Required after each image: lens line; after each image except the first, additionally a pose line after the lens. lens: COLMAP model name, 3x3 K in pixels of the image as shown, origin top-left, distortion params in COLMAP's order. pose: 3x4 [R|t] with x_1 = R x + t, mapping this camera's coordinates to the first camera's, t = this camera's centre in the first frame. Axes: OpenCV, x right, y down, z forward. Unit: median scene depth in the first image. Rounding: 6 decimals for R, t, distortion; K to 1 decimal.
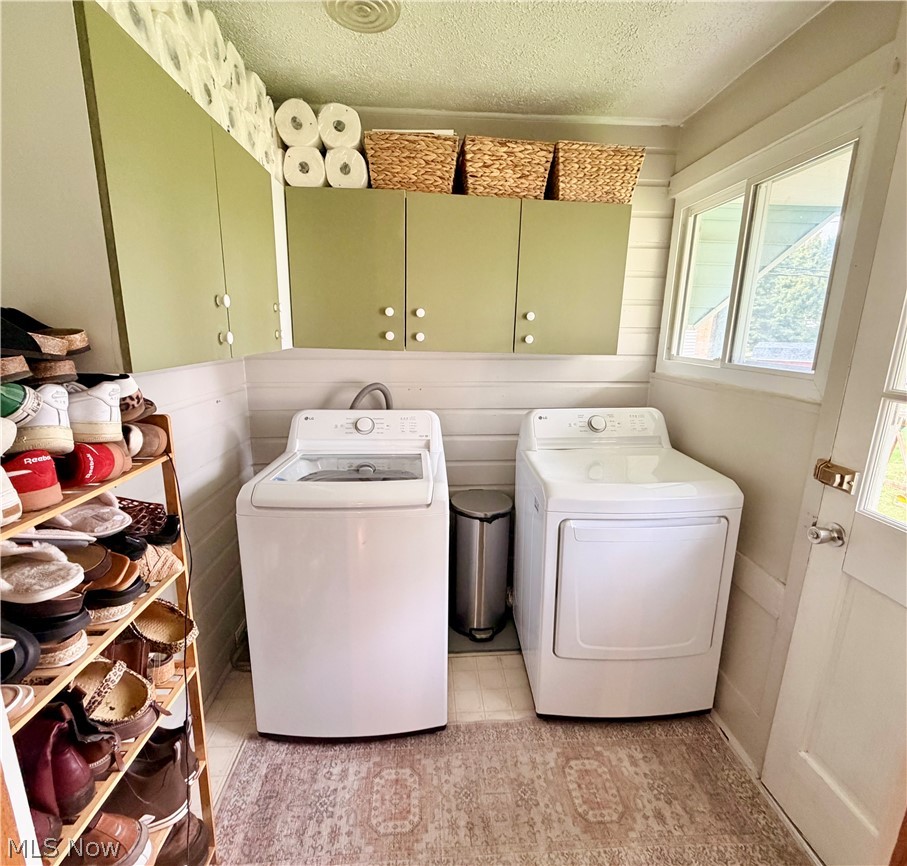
lens RADIAL K [[457.9, 0, 453.5], [0, 457.9, 433.0], [0, 0, 1]] dist [-0.000364, 0.000214]
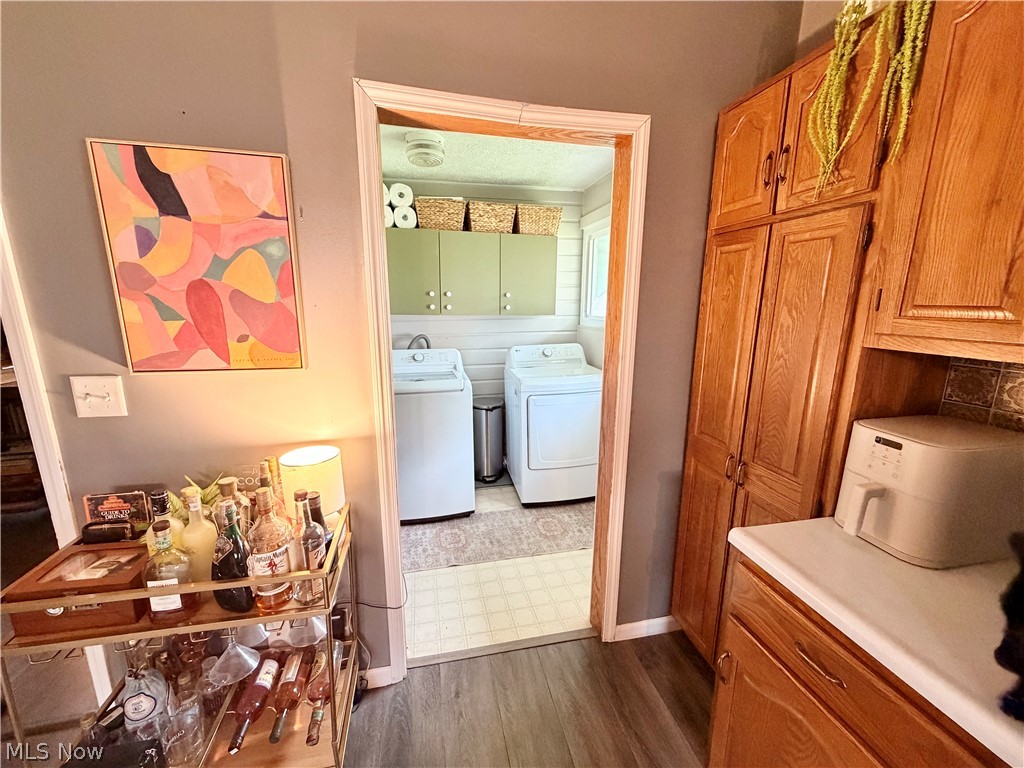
lens RADIAL K [[414.8, 0, 506.7], [0, 414.8, 387.7], [0, 0, 1]] dist [-0.001255, -0.000036]
pose [[0.988803, -0.047003, 0.141633, -0.096181], [0.049806, 0.998626, -0.016303, 0.151915], [-0.140672, 0.023175, 0.989785, -0.675928]]
